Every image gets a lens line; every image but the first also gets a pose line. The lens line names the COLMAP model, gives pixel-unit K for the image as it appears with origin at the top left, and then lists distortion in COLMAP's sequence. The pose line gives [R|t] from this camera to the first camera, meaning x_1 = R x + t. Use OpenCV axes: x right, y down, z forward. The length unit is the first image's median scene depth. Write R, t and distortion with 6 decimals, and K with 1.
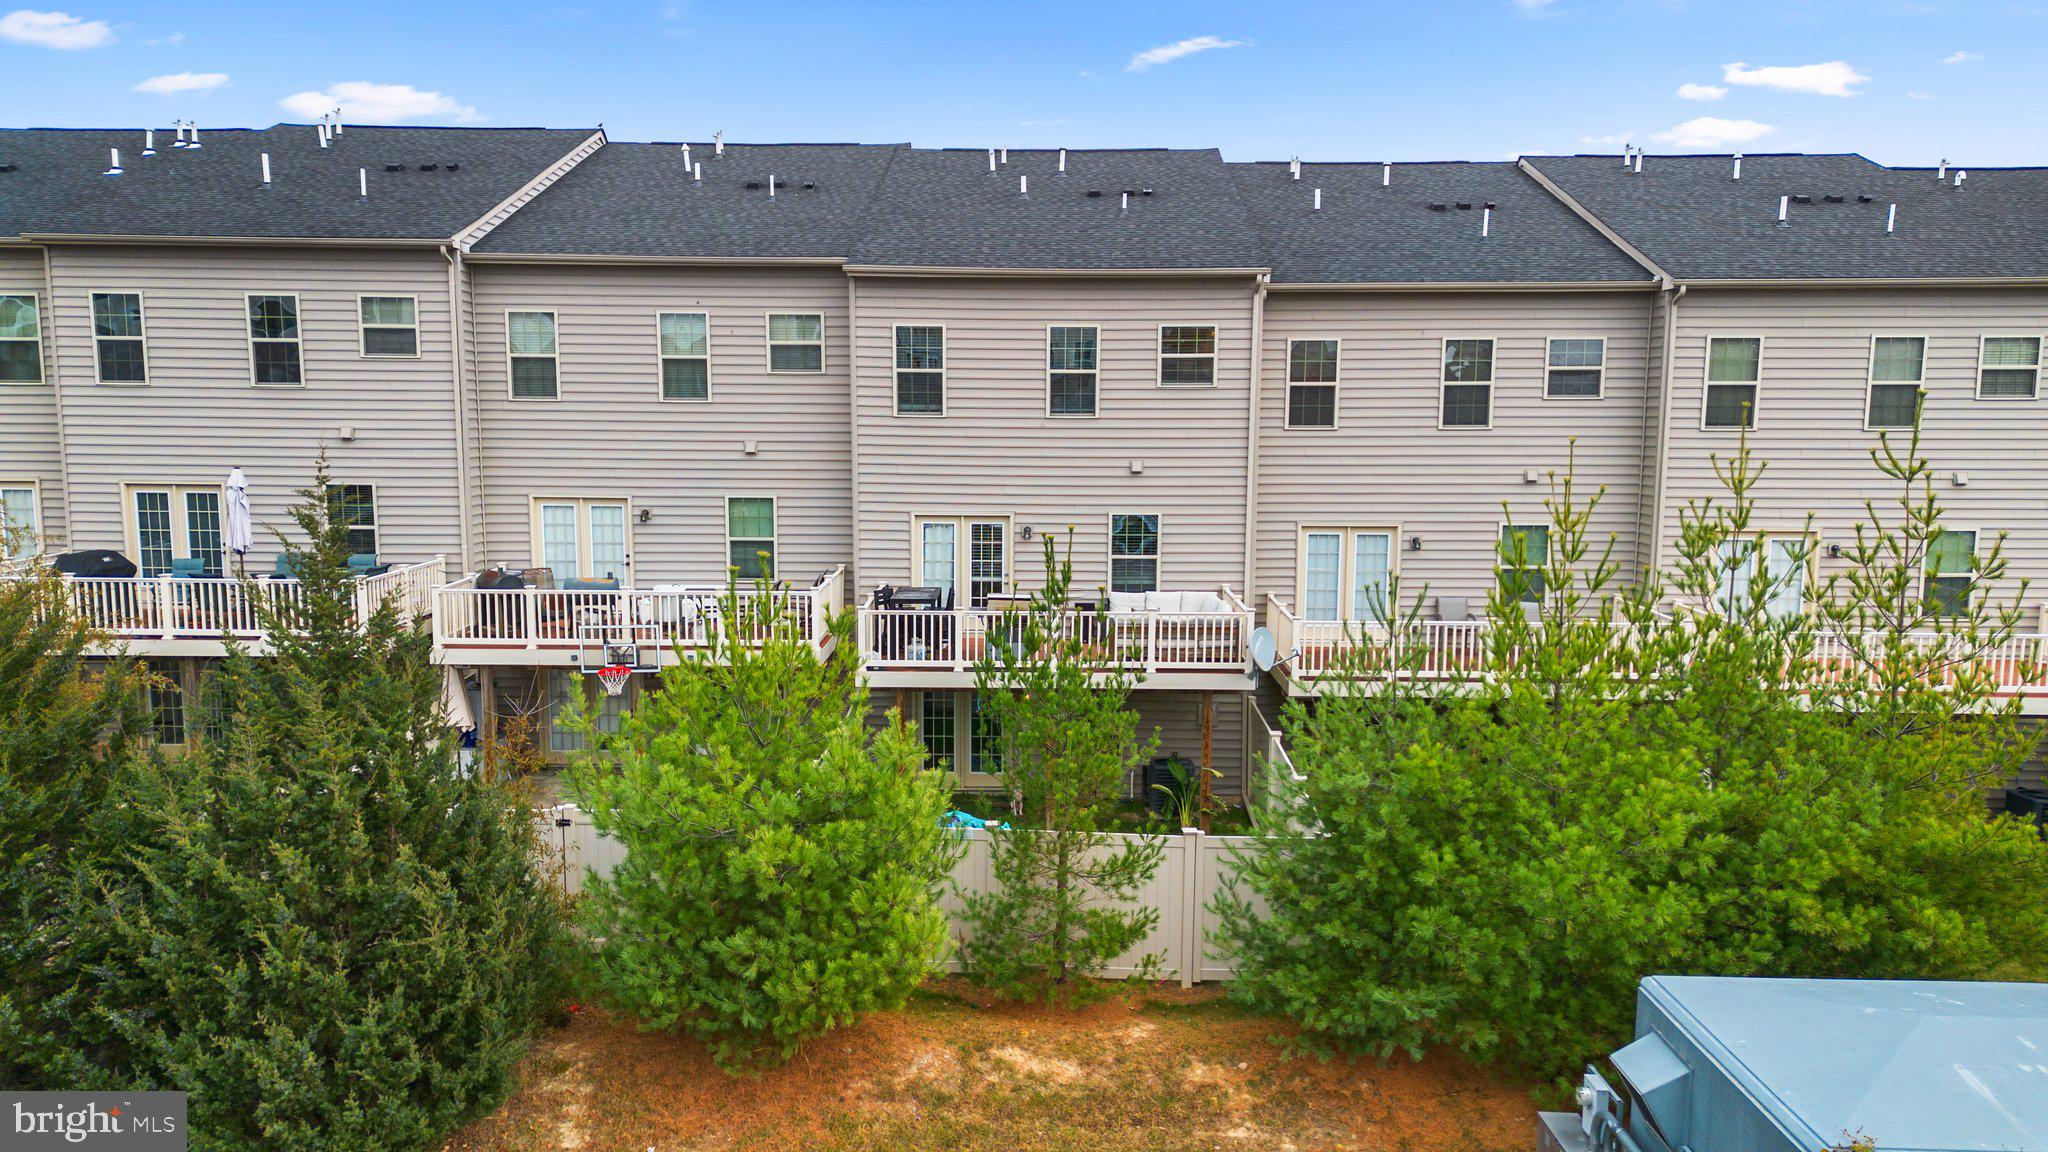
lens RADIAL K [[1472.4, 0, 1016.2], [0, 1472.4, 582.0], [0, 0, 1]] dist [0.056838, -0.042347]
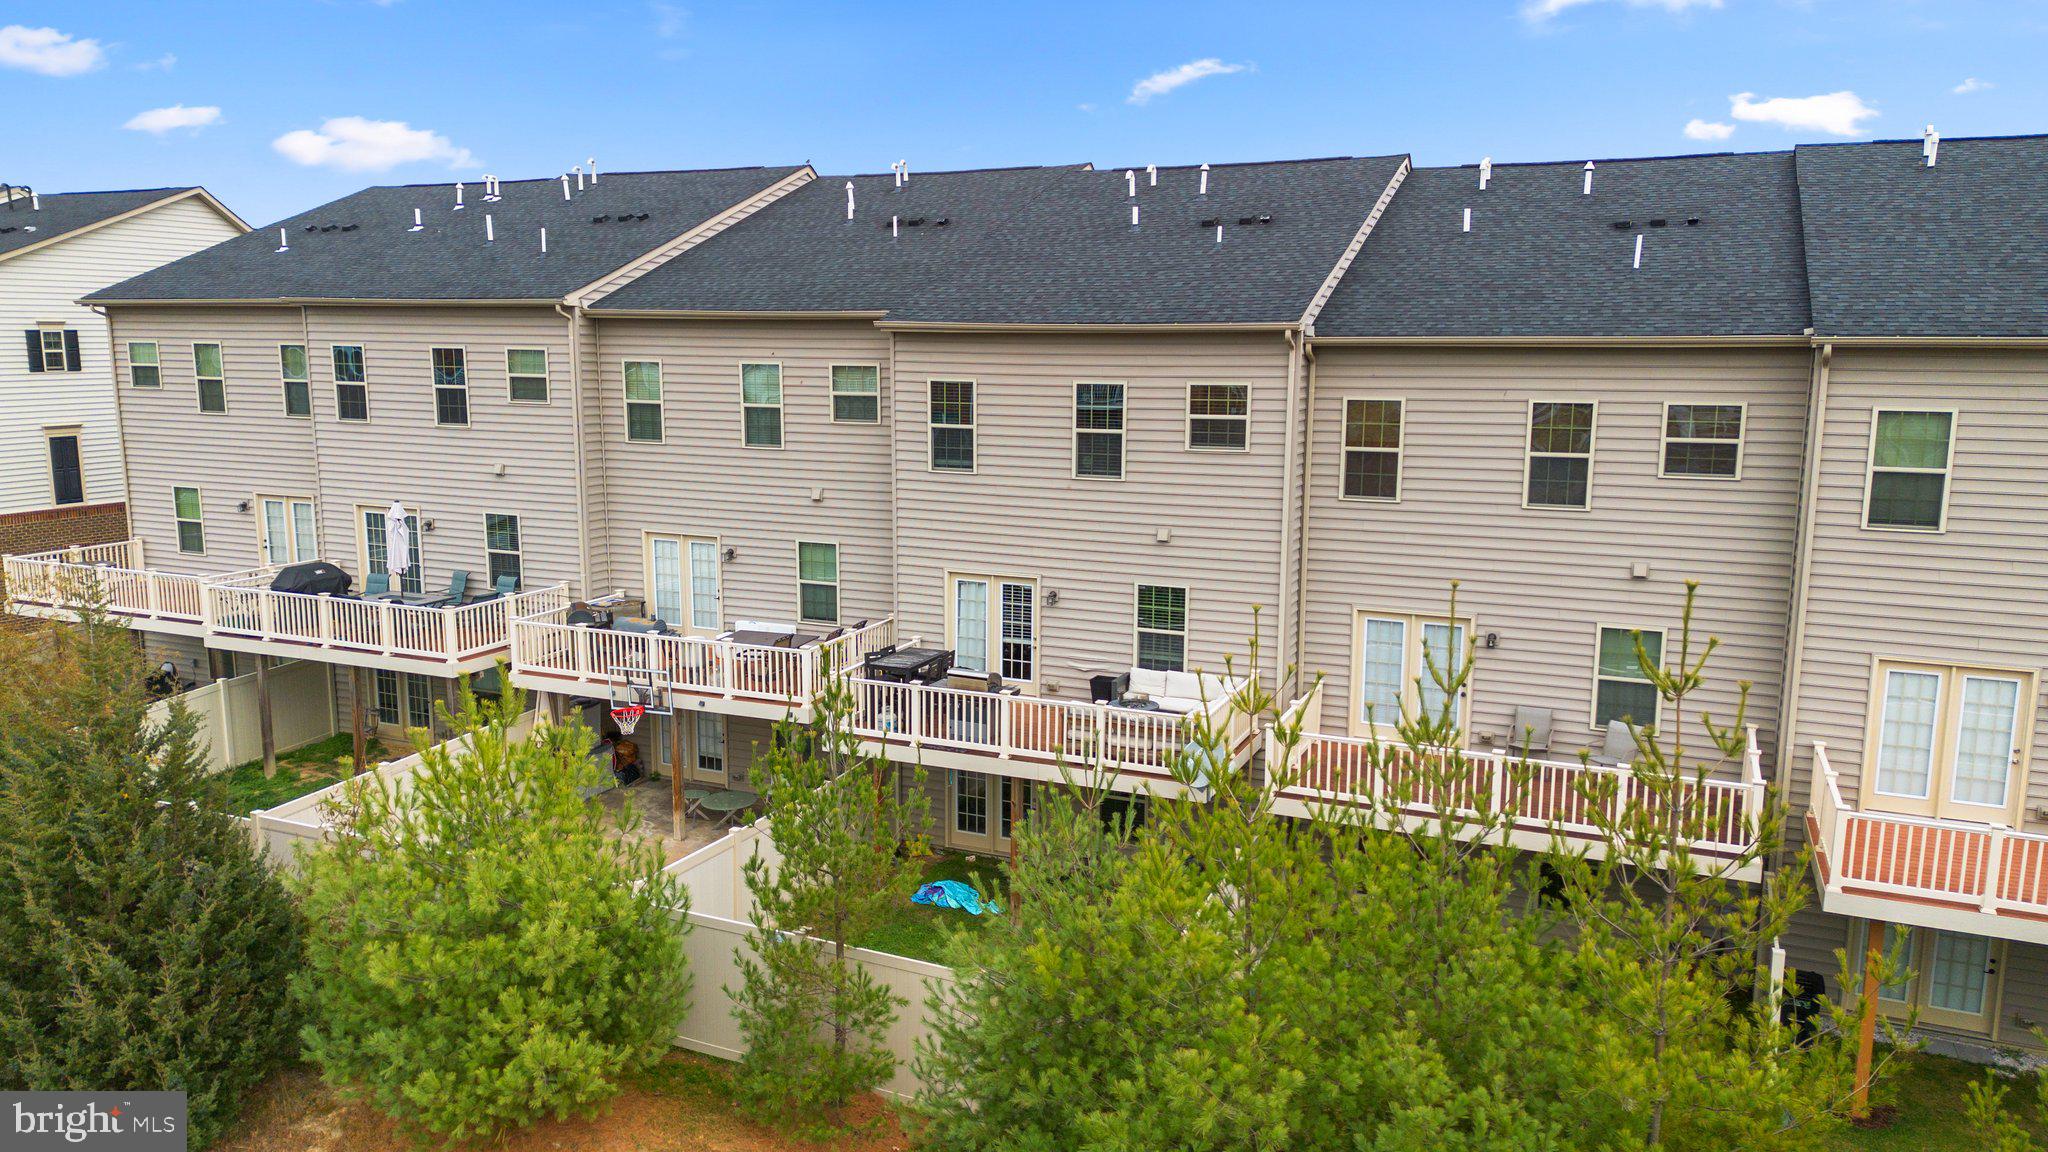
lens RADIAL K [[1472.4, 0, 993.6], [0, 1472.4, 580.4], [0, 0, 1]] dist [0.056838, -0.042347]
pose [[0.918240, 0.063818, -0.390848, 0.344476], [-0.048987, 0.997654, 0.047810, -0.088431], [0.392983, -0.024755, 0.919213, 0.108957]]
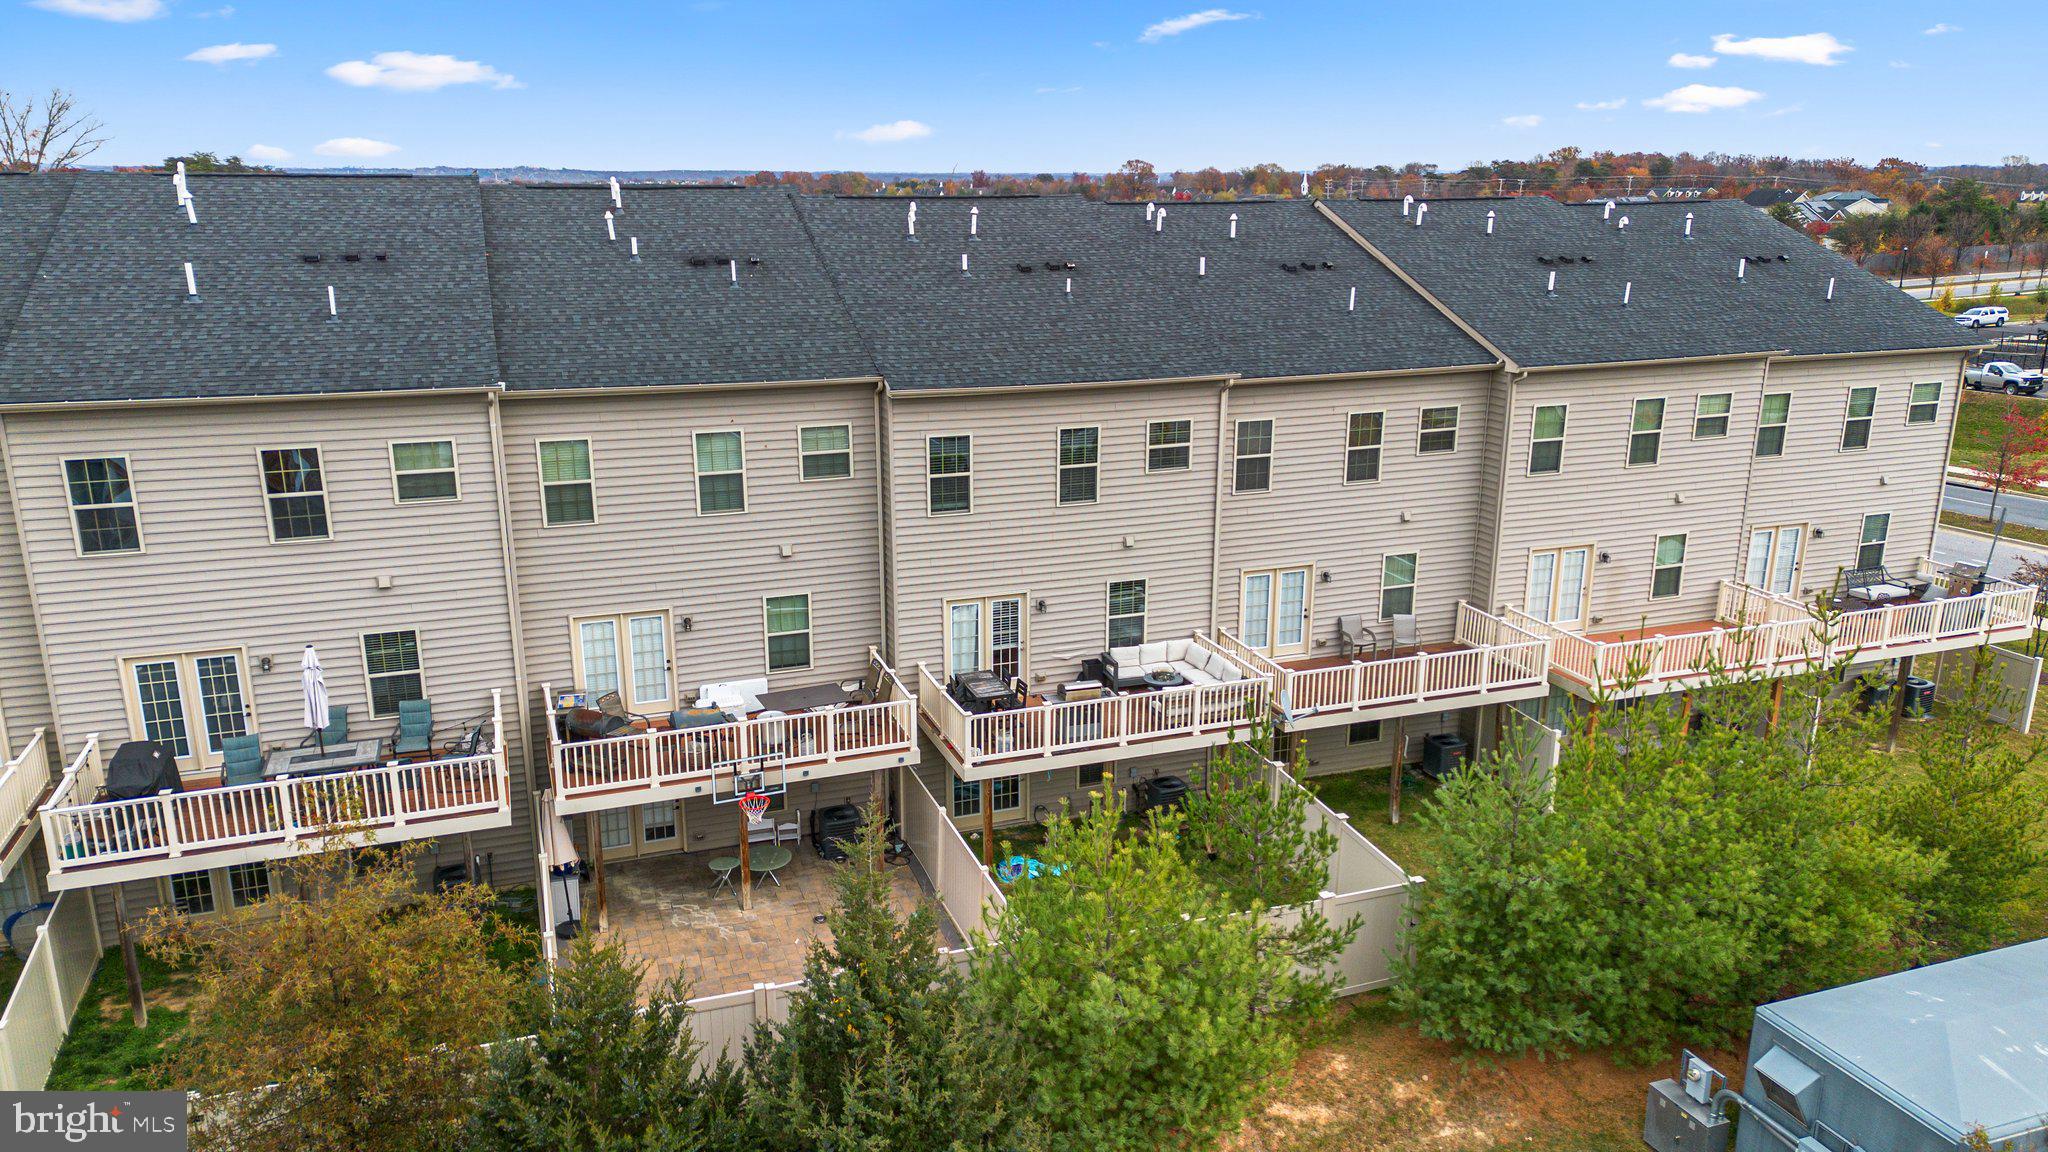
lens RADIAL K [[1472.4, 0, 1027.1], [0, 1472.4, 574.3], [0, 0, 1]] dist [0.056838, -0.042347]
pose [[0.930161, -0.102677, 0.352503, -0.404018], [0.051017, 0.986931, 0.152852, -0.233228], [-0.363590, -0.124194, 0.923243, -0.047821]]
